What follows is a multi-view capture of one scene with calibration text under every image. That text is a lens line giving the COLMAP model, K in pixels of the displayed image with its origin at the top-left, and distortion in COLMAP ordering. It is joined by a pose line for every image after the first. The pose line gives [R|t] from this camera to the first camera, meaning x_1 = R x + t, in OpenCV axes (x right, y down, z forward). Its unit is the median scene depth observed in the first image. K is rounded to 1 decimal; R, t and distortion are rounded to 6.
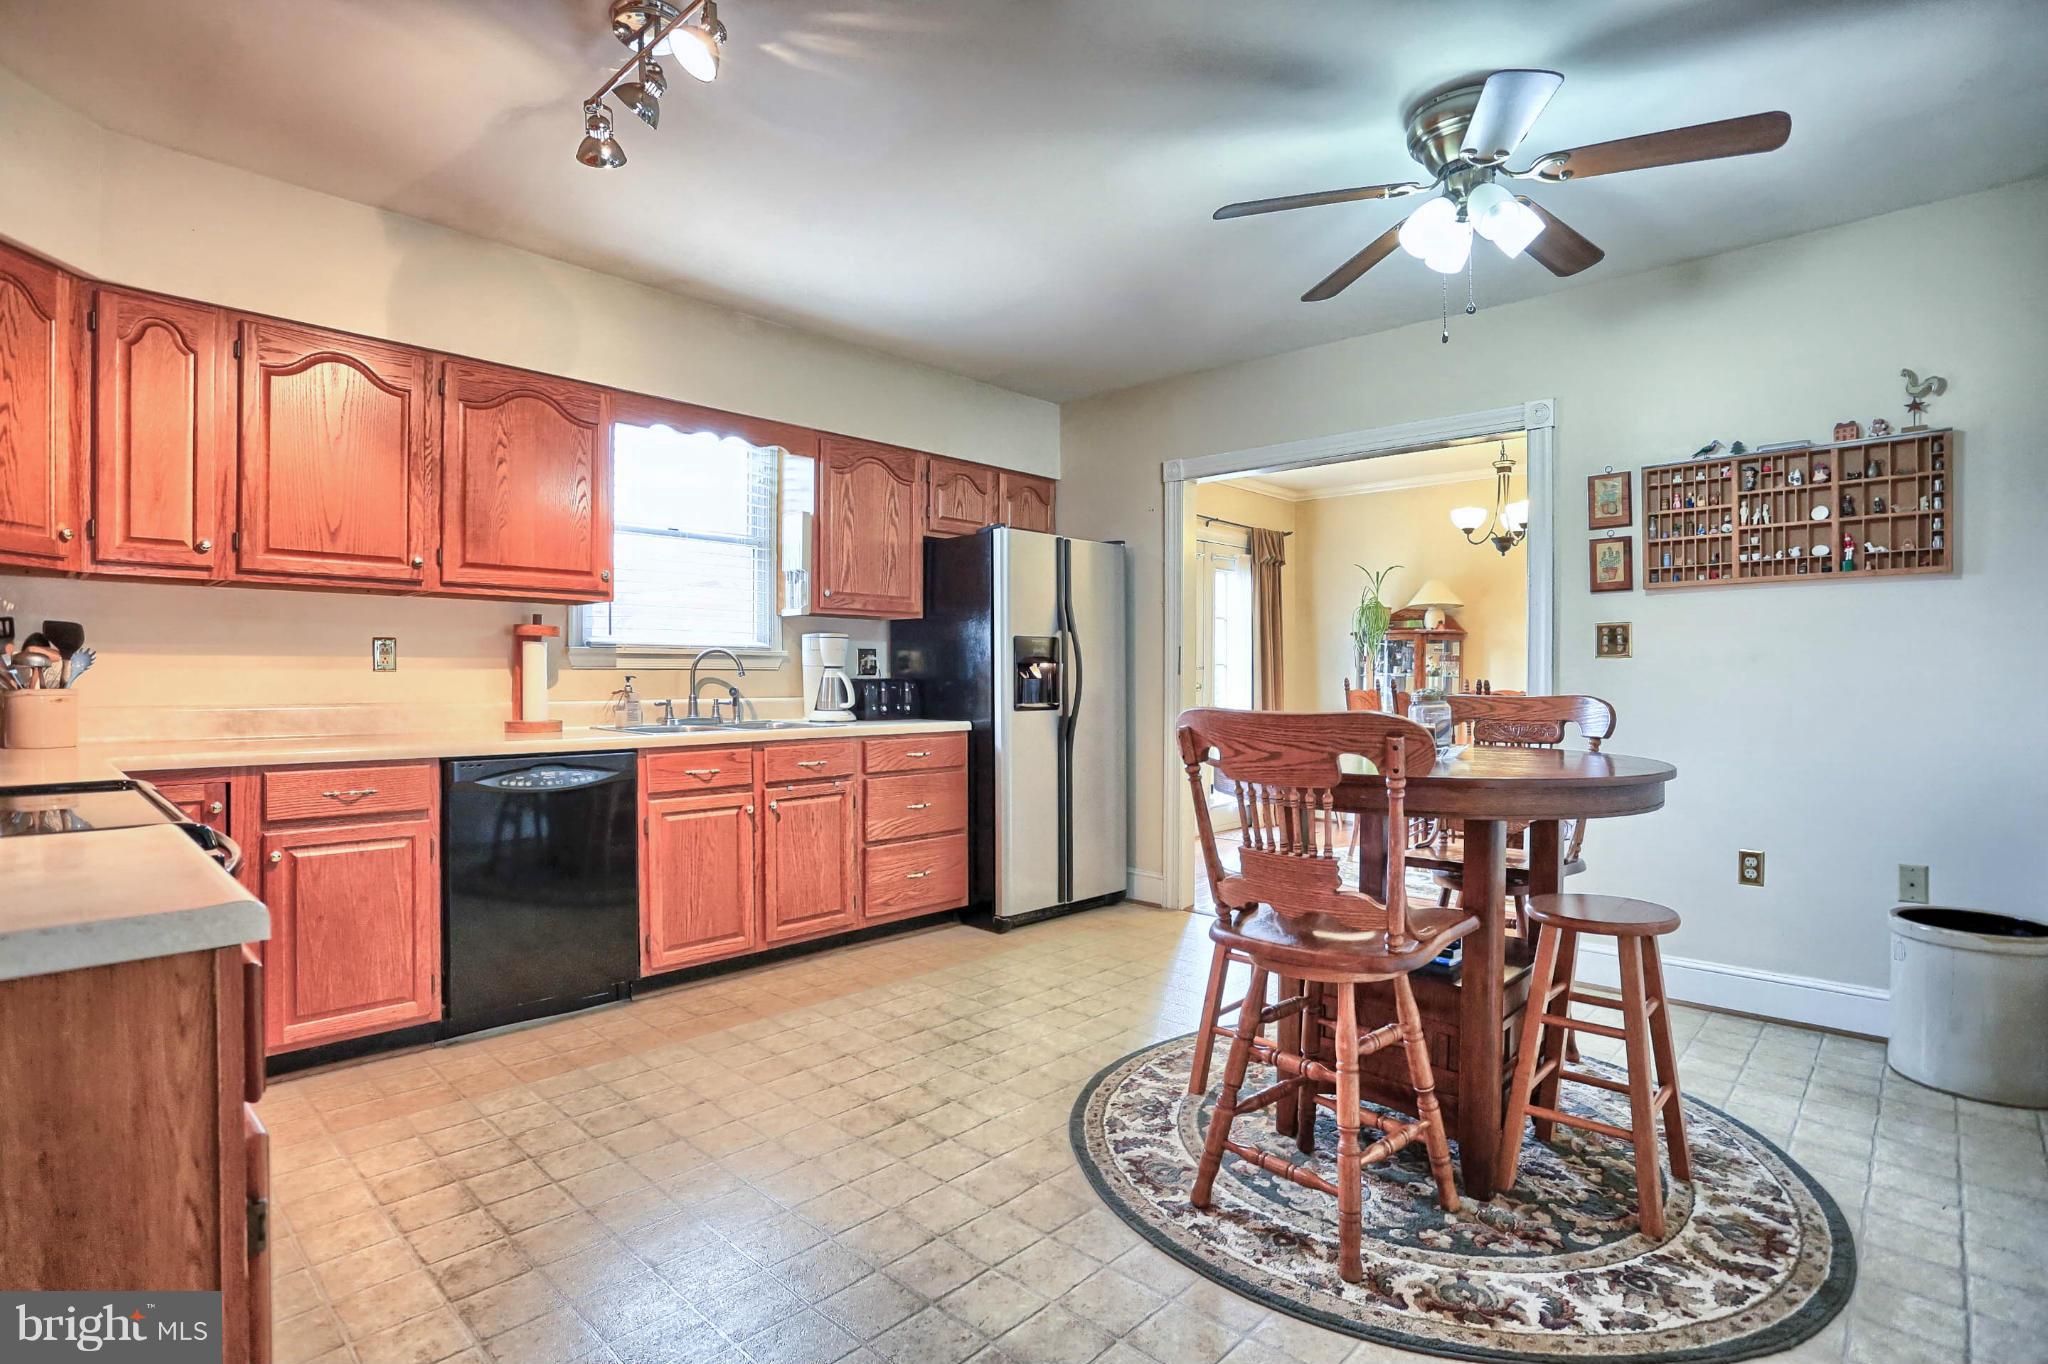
lens RADIAL K [[1003.7, 0, 1024.0], [0, 1003.7, 682.0], [0, 0, 1]] dist [-0.058651, 0.000385]
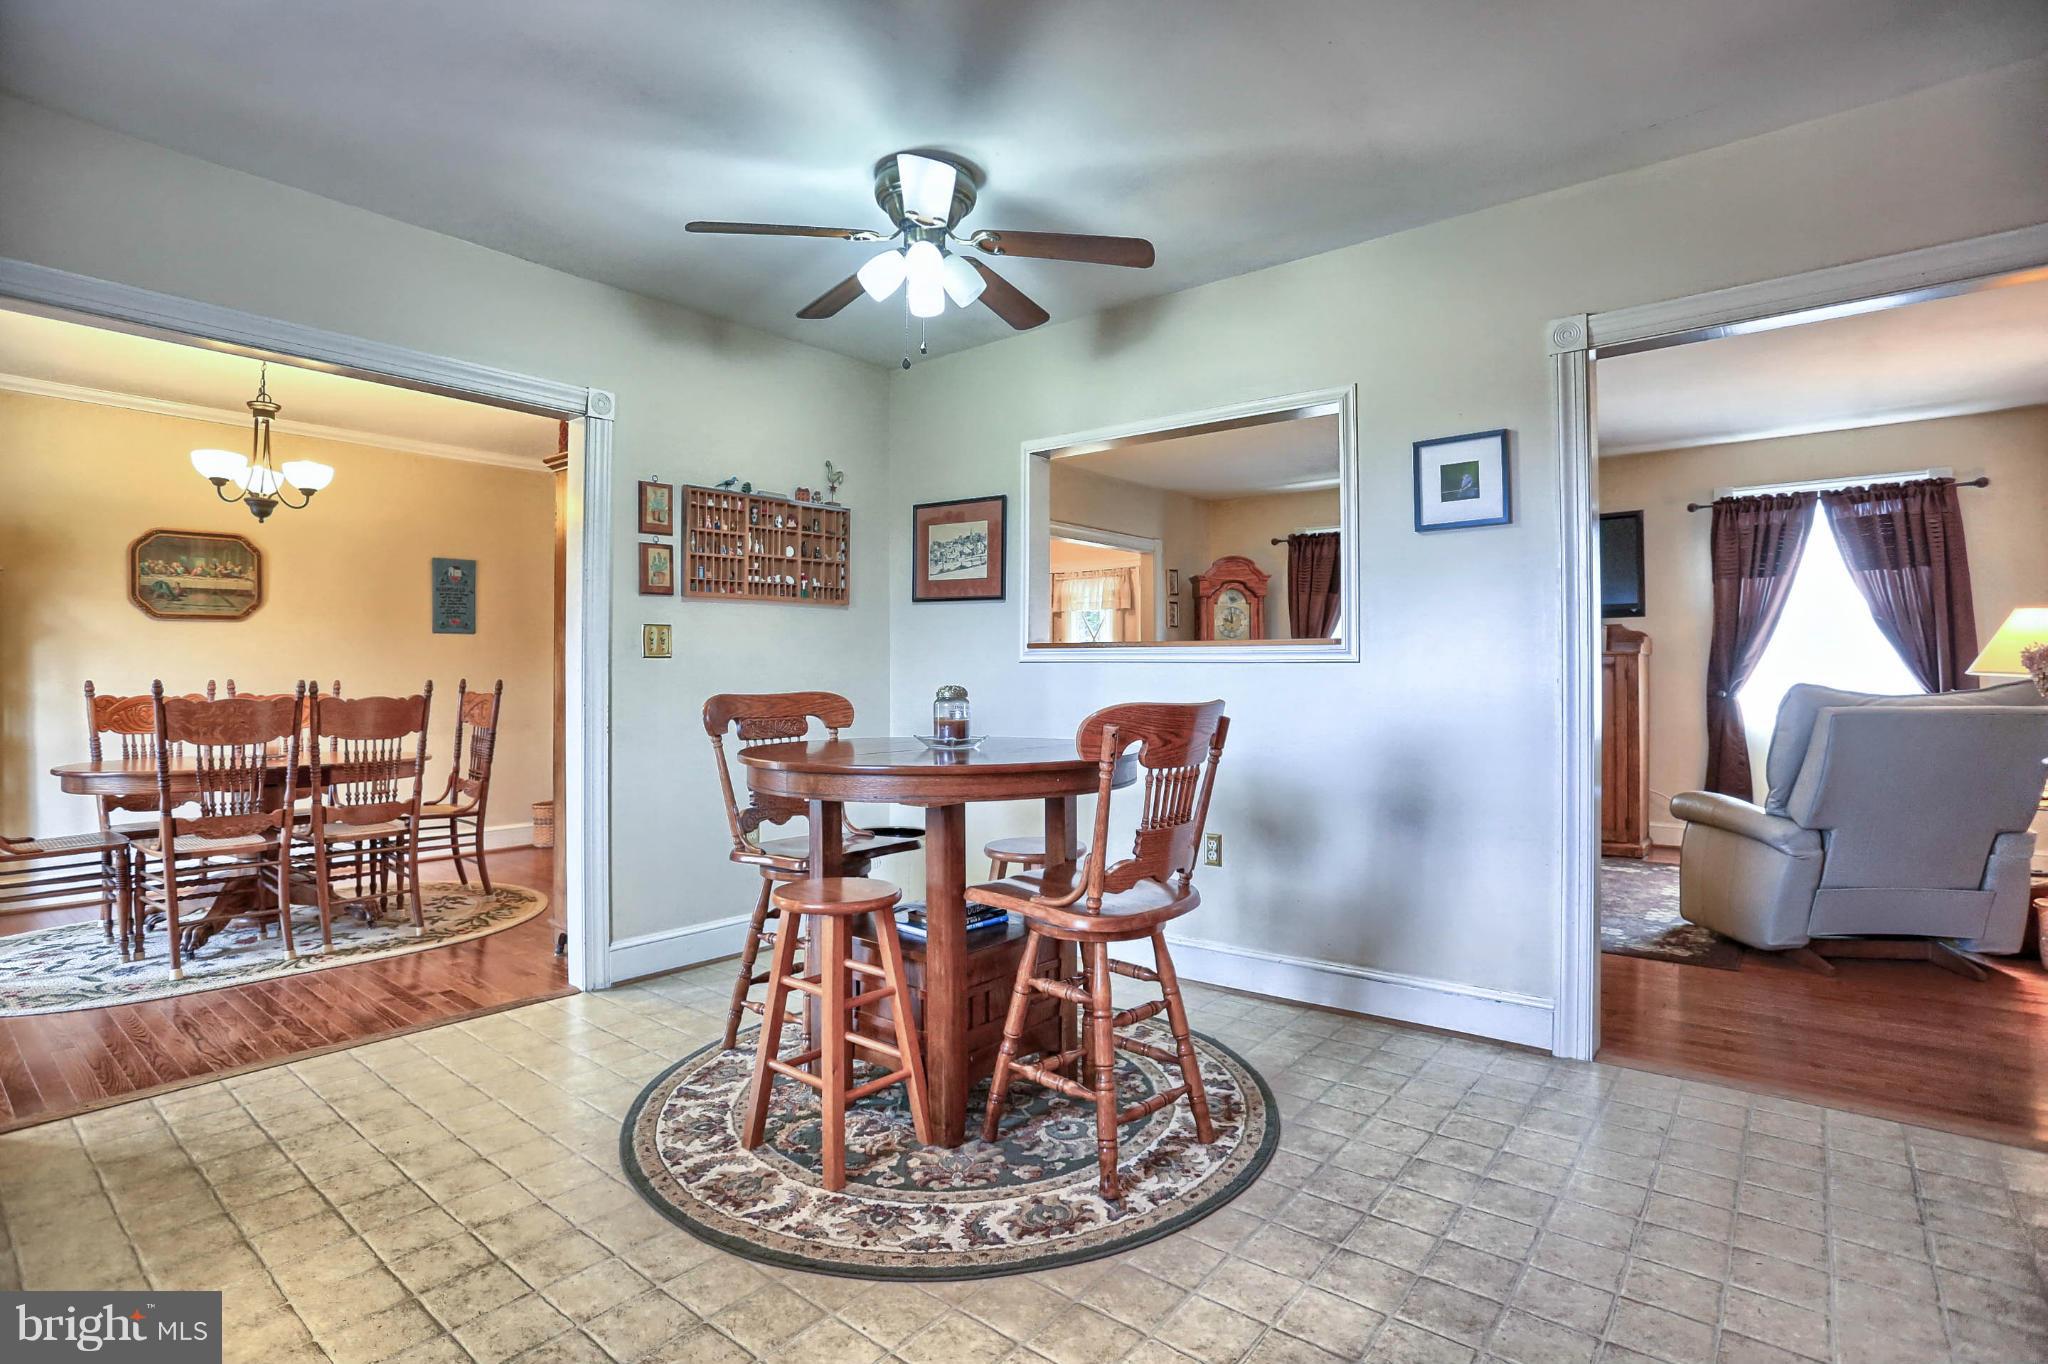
lens RADIAL K [[994.5, 0, 1007.1], [0, 994.5, 676.9], [0, 0, 1]] dist [-0.051718, 0.001667]
pose [[-0.071738, -0.000069, 0.997423, -0.659385], [0.007912, 0.999968, 0.000638, -0.002203], [-0.997392, 0.007937, -0.071736, 0.952204]]
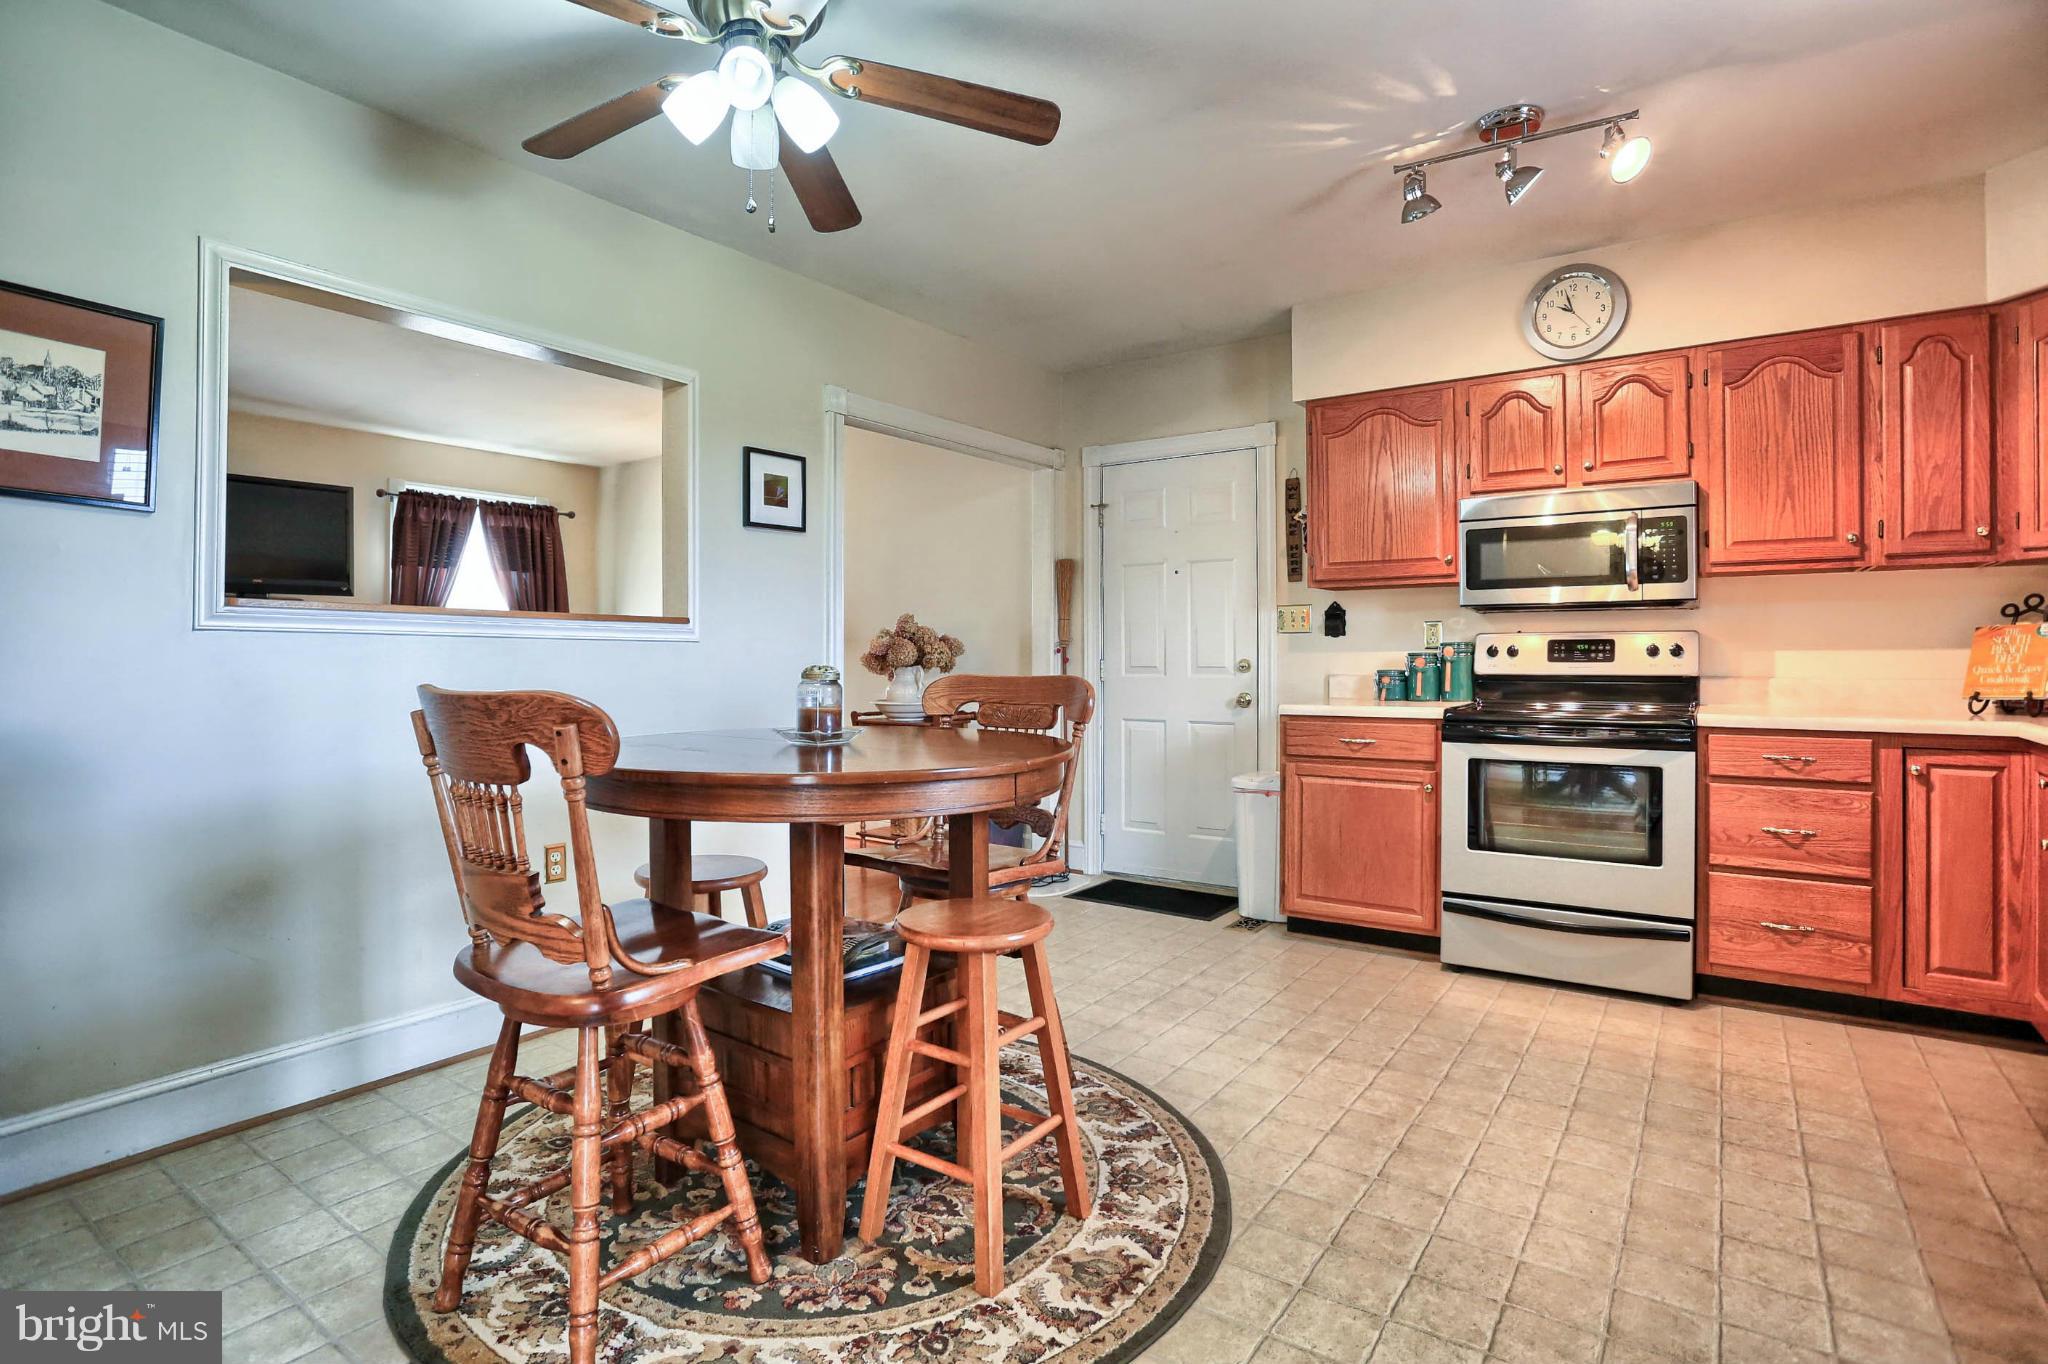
lens RADIAL K [[1003.7, 0, 1024.0], [0, 1003.7, 682.0], [0, 0, 1]] dist [-0.058651, 0.000385]
pose [[-0.988831, 0.005333, -0.148944, 0.335911], [0.000588, 0.999491, 0.031885, -0.005810], [0.149038, 0.031442, -0.988331, 1.779189]]
